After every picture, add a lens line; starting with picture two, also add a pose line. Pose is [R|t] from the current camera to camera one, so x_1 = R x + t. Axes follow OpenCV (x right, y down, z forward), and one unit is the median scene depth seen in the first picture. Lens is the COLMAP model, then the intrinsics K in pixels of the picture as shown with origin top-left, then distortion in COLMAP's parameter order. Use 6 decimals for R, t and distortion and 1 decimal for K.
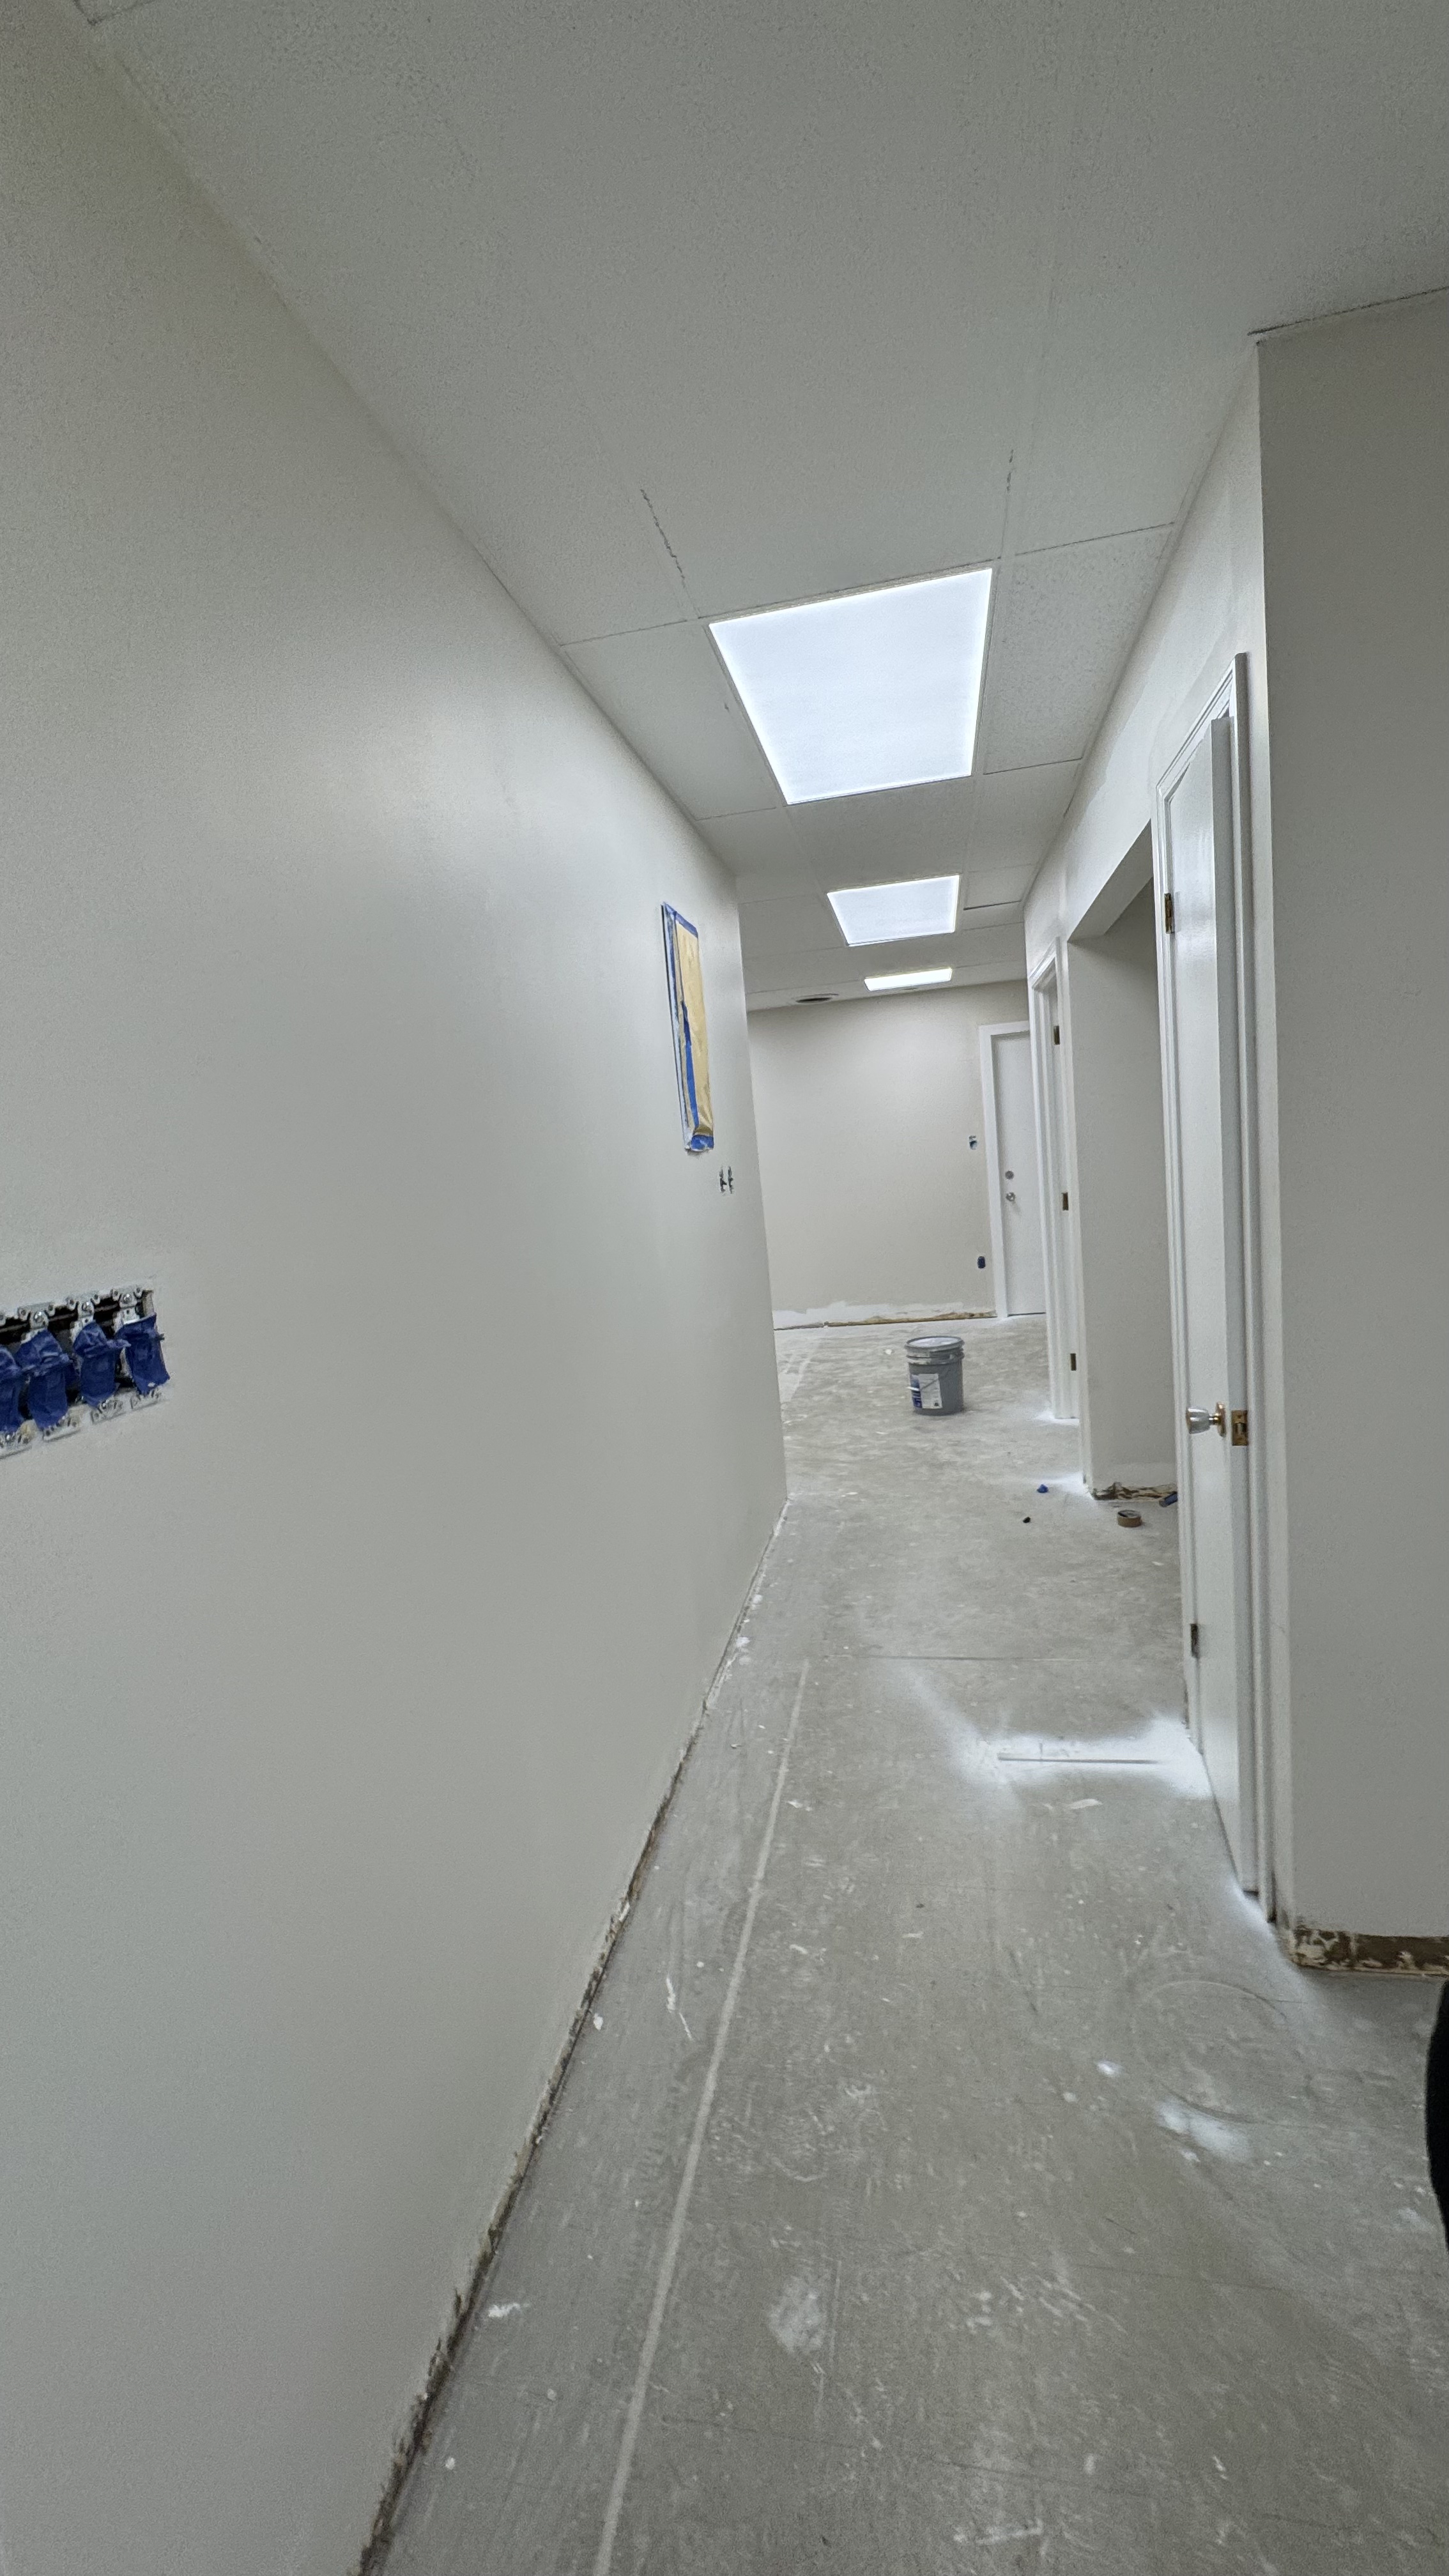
lens RADIAL K [[1022.8, 0, 724.5], [0, 1022.8, 1288.0], [0, 0, 1]] dist [-0.001164, -0.000245]
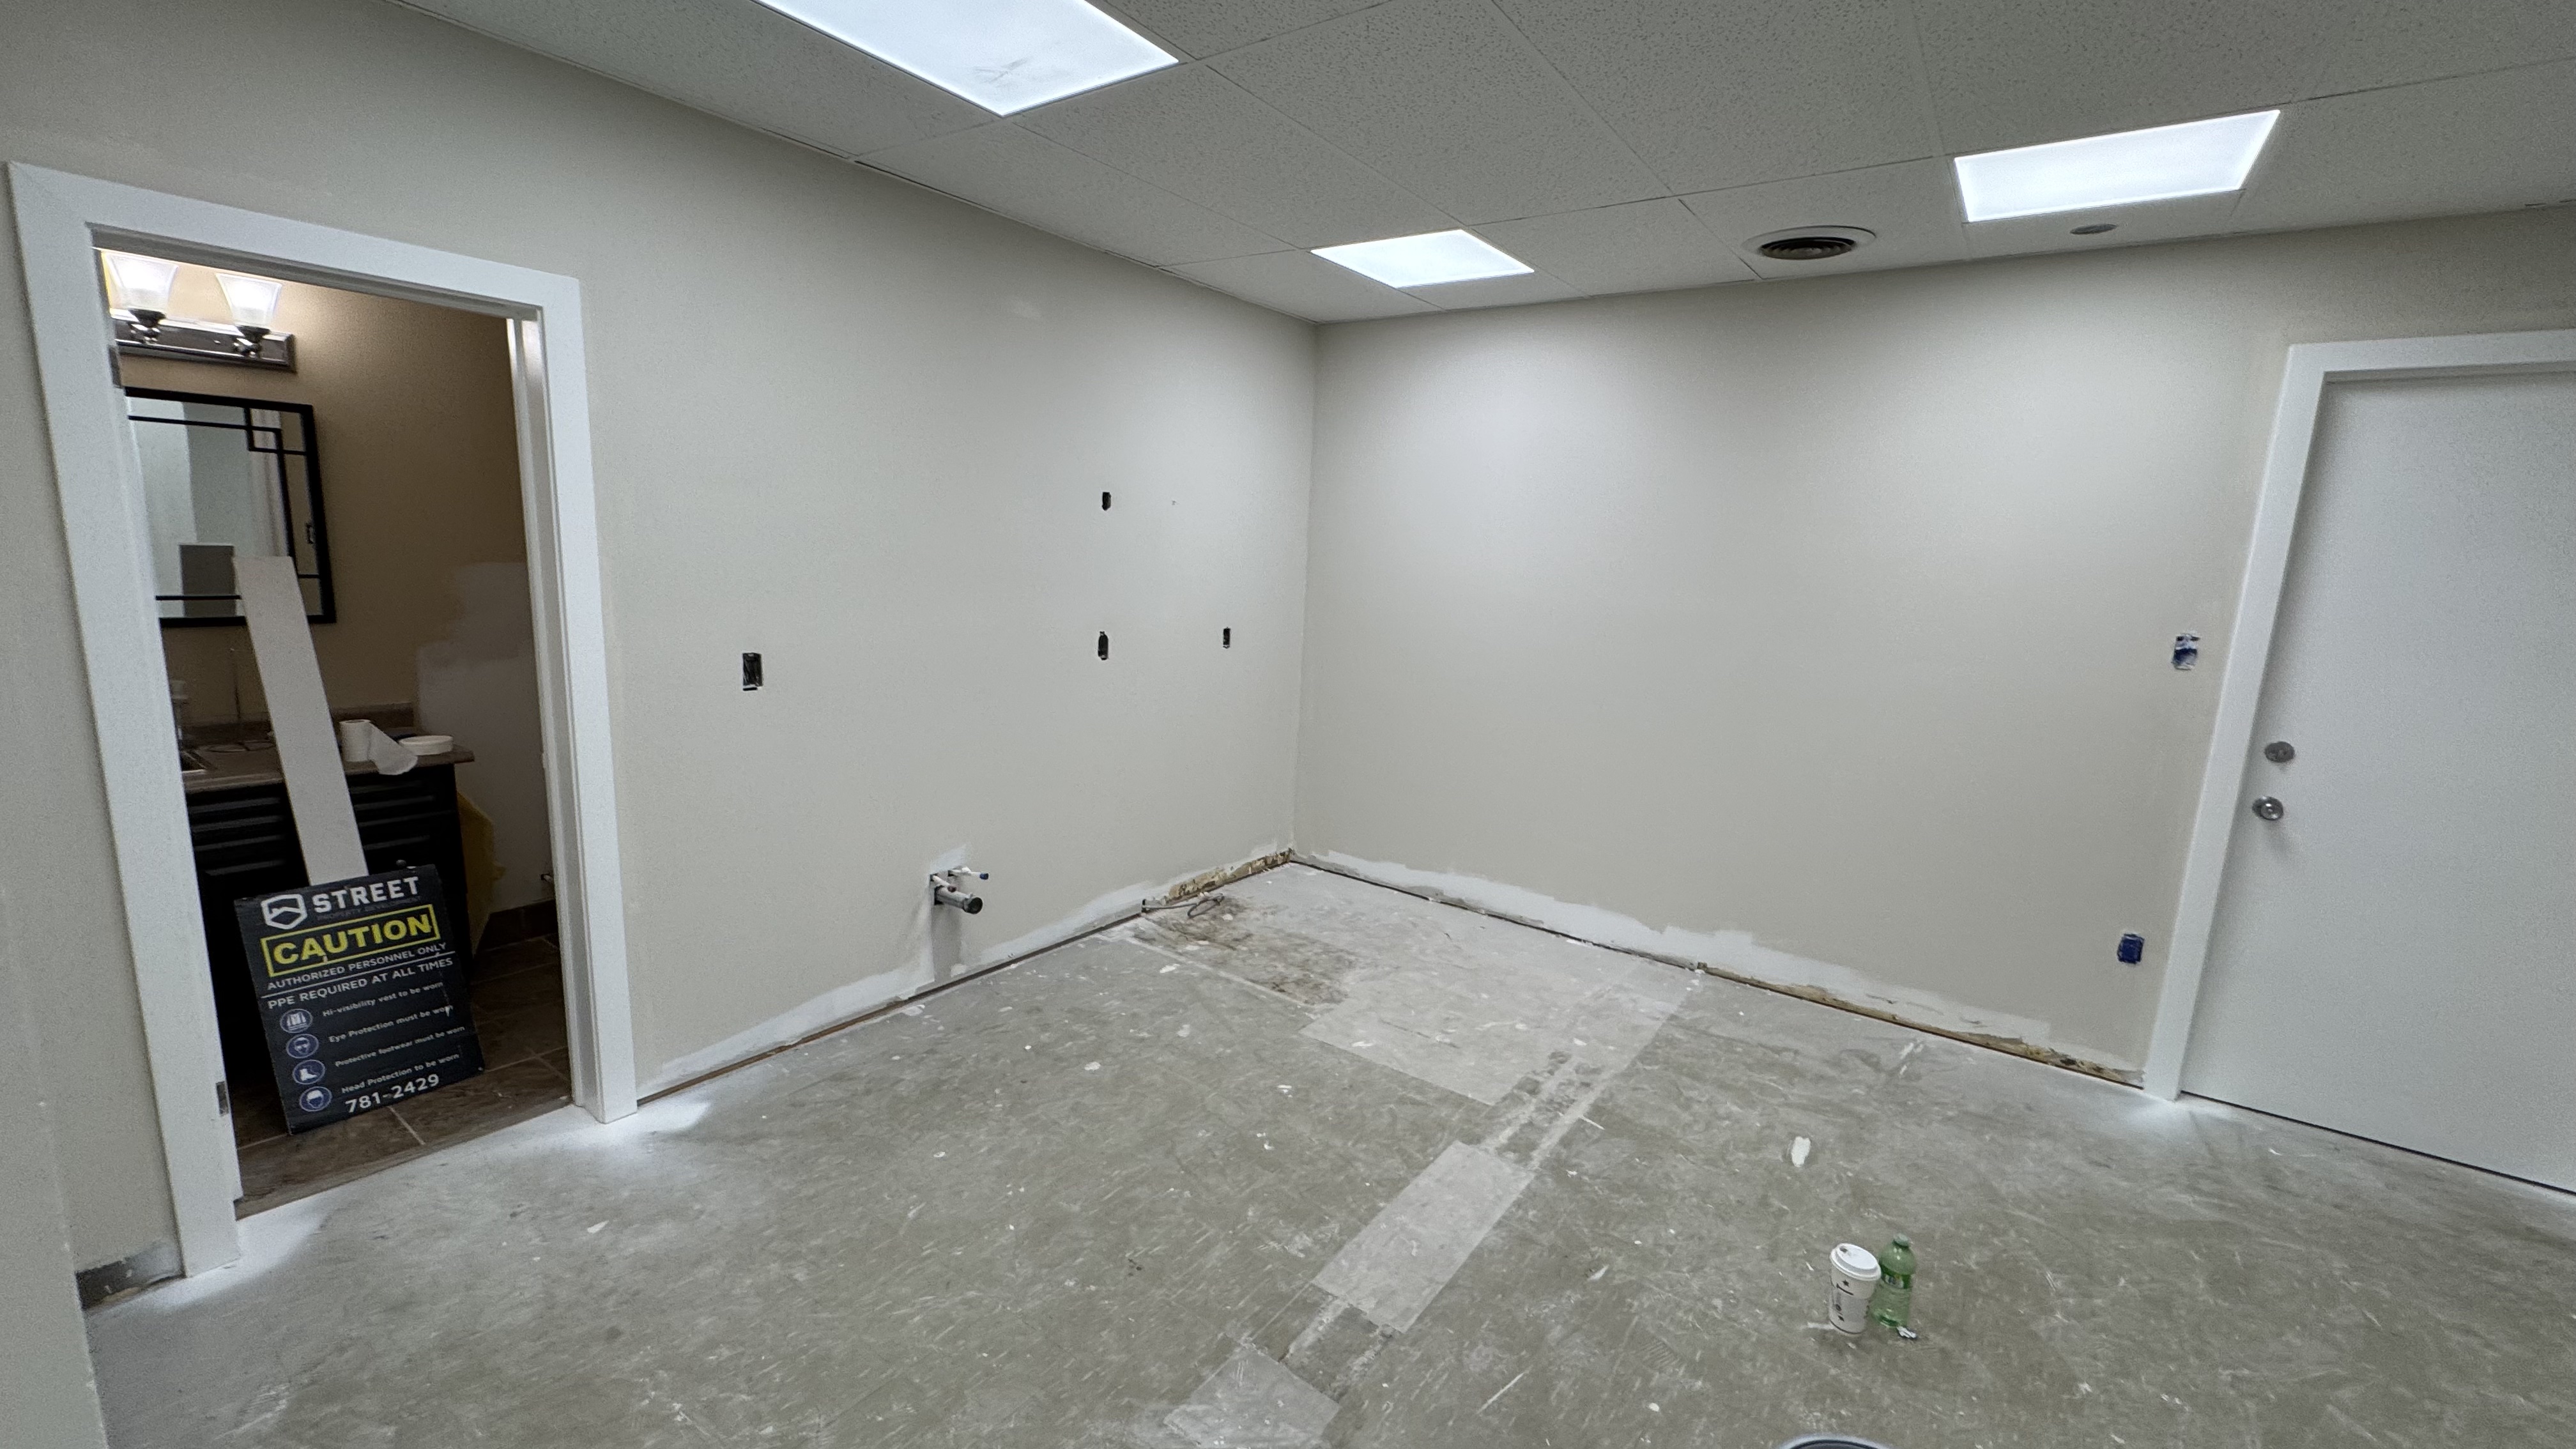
lens RADIAL K [[1022.8, 0, 1288.0], [0, 1022.8, 724.5], [0, 0, 1]] dist [-0.001164, -0.000245]
pose [[0.898535, 0.202680, -0.389301, 0.093482], [-0.185599, 0.979244, 0.081444, -0.083576], [0.397728, -0.000926, 0.917503, 0.506216]]
